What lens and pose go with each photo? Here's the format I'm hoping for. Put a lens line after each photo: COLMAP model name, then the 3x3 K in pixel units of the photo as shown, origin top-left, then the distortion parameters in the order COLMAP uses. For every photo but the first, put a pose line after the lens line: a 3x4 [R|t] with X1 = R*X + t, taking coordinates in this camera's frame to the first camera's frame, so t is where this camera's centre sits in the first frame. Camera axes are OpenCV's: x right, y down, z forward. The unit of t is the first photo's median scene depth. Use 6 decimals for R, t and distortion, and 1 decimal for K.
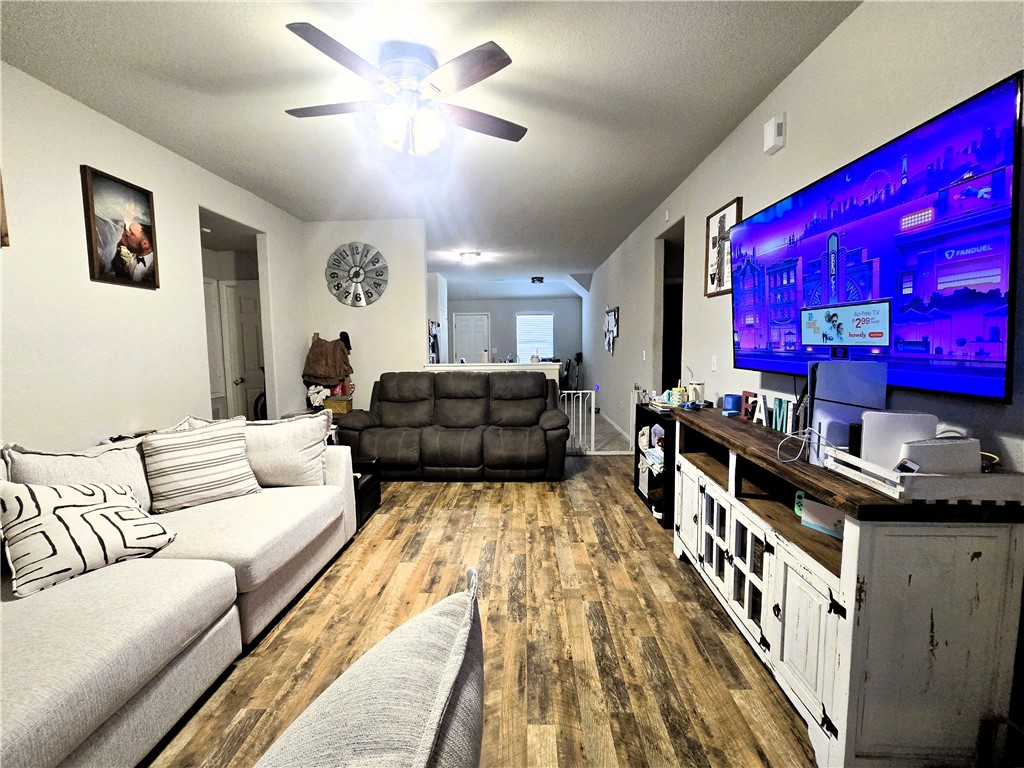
lens RADIAL K [[432.4, 0, 511.9], [0, 432.4, 380.8], [0, 0, 1]] dist [-0.003242, -0.000278]
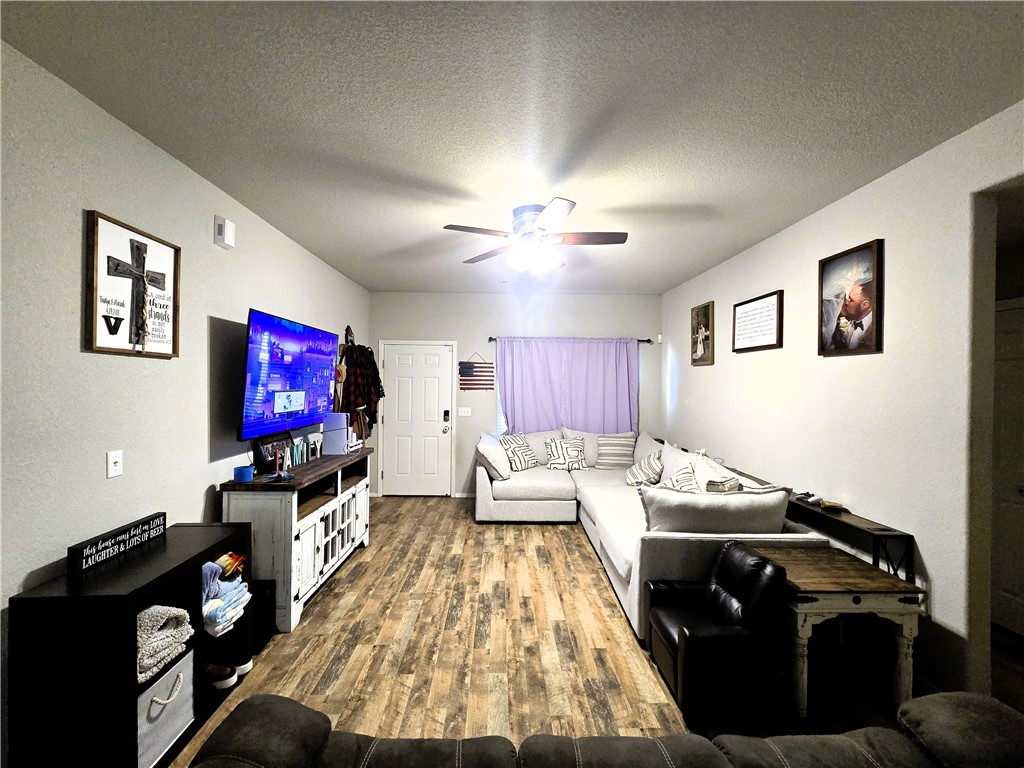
lens RADIAL K [[418.9, 0, 508.8], [0, 418.9, 382.2], [0, 0, 1]] dist [-0.001870, -0.000200]
pose [[-0.998748, 0.007749, -0.049420, -0.074556], [0.003167, 0.995741, 0.092137, -0.255499], [0.049924, 0.091865, -0.994519, 1.956926]]
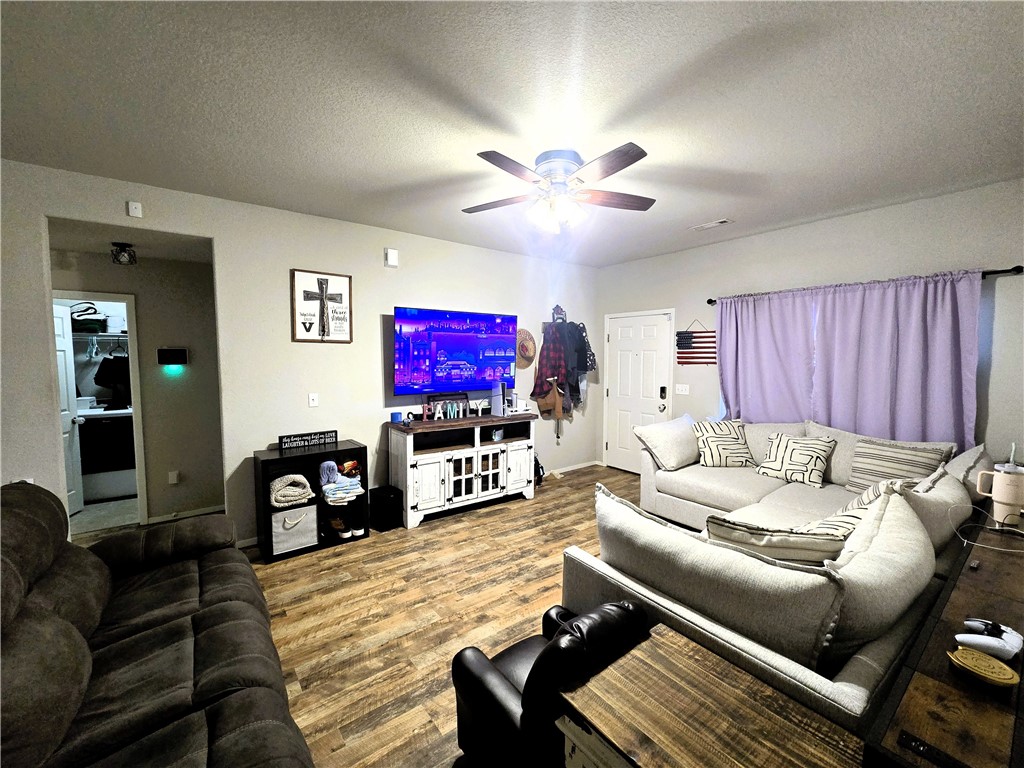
lens RADIAL K [[418.9, 0, 508.8], [0, 418.9, 382.2], [0, 0, 1]] dist [-0.001870, -0.000200]
pose [[-0.633603, -0.034325, 0.772897, -0.897499], [0.081683, 0.990464, 0.110950, -0.209085], [-0.769335, 0.133431, -0.624756, 1.574965]]
